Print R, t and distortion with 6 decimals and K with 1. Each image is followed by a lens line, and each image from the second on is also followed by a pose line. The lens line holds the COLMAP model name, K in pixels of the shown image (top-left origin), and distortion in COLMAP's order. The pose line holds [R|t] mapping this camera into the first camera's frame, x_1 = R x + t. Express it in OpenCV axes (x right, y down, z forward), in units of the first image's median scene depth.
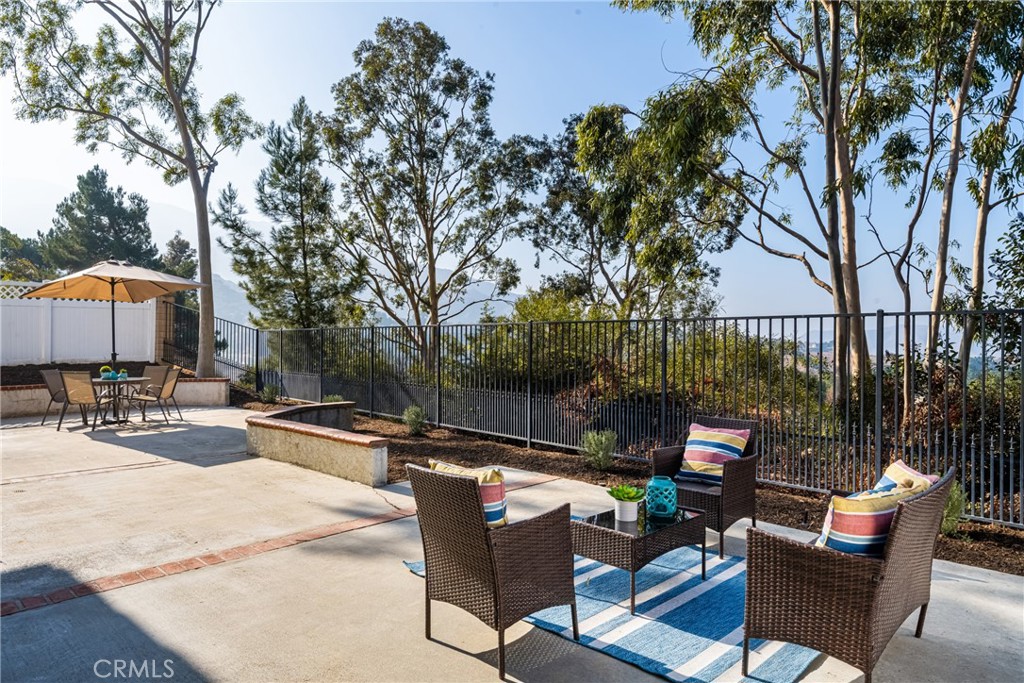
lens RADIAL K [[650.1, 0, 505.5], [0, 650.1, 338.0], [0, 0, 1]] dist [0.004365, 0.004824]
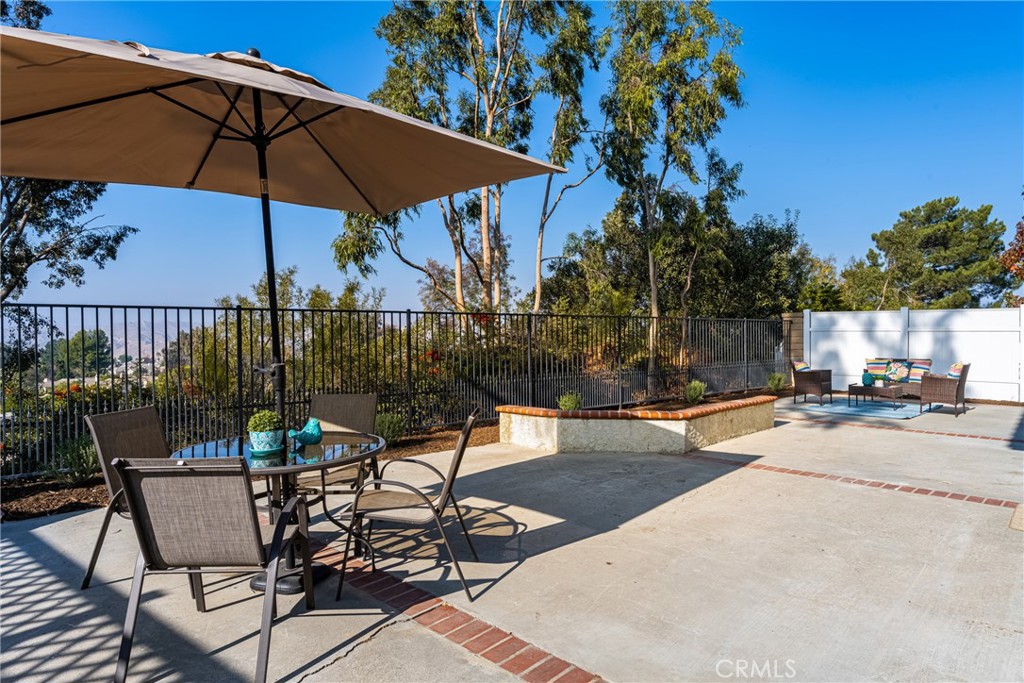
lens RADIAL K [[611.7, 0, 517.8], [0, 611.7, 347.1], [0, 0, 1]] dist [-0.001324, -0.000096]
pose [[0.015783, -0.026000, 0.999537, -0.495906], [0.001379, 0.999661, 0.025982, 0.003622], [-0.999874, 0.000968, 0.015814, 0.486650]]
